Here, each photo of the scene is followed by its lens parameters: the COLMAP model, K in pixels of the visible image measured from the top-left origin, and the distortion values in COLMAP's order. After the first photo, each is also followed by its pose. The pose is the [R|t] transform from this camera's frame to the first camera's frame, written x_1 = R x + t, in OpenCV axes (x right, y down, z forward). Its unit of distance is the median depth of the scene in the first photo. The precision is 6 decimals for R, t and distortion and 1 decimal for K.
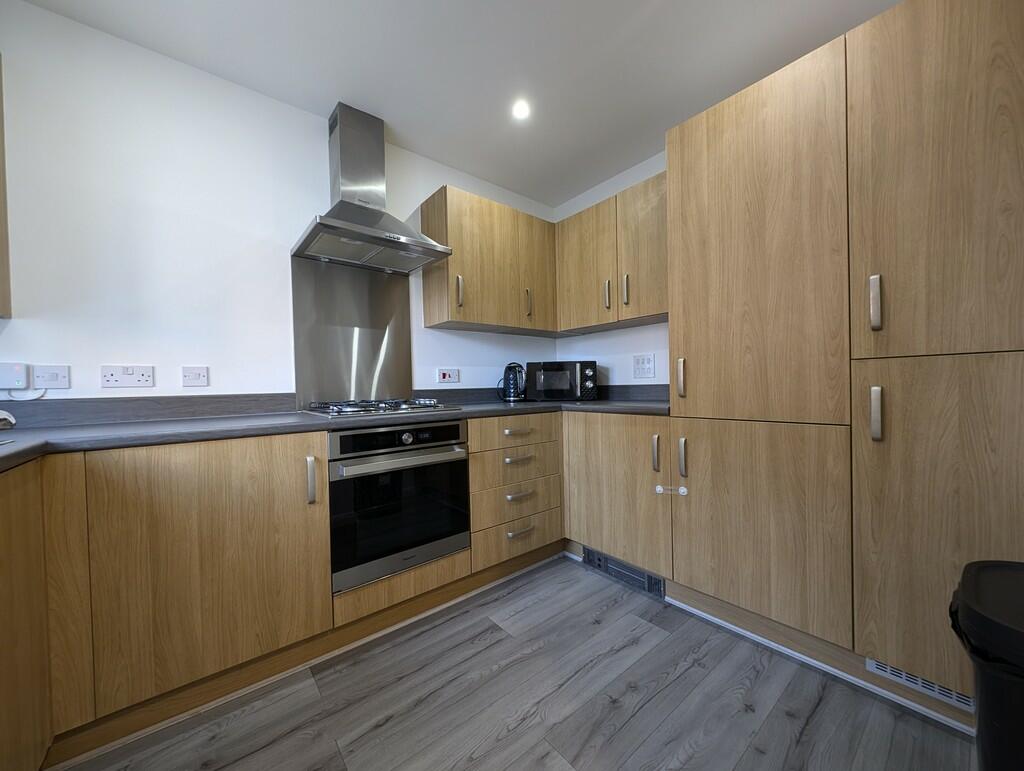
lens RADIAL K [[382.9, 0, 514.4], [0, 382.9, 391.1], [0, 0, 1]] dist [0.011166, -0.005498]
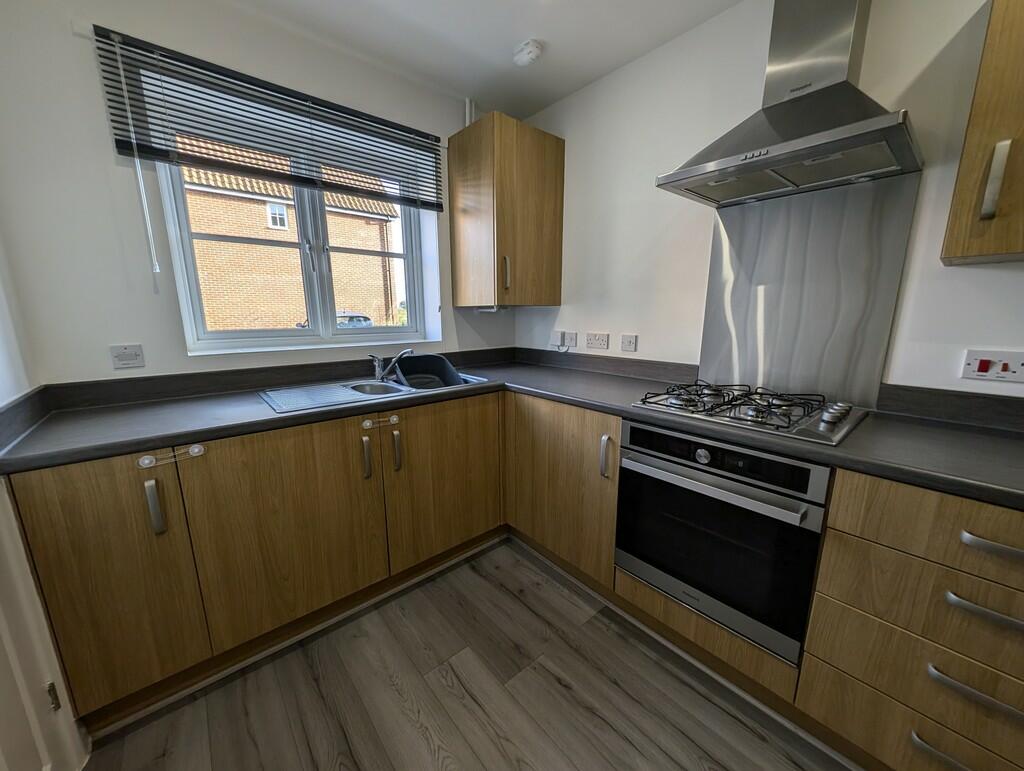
lens RADIAL K [[384.2, 0, 511.9], [0, 384.2, 392.8], [0, 0, 1]] dist [0.000151, -0.004675]
pose [[0.016674, 0.227339, -0.973673, 0.454758], [-0.014601, 0.973760, 0.227109, -0.176702], [0.999754, 0.010430, 0.019556, 0.676568]]
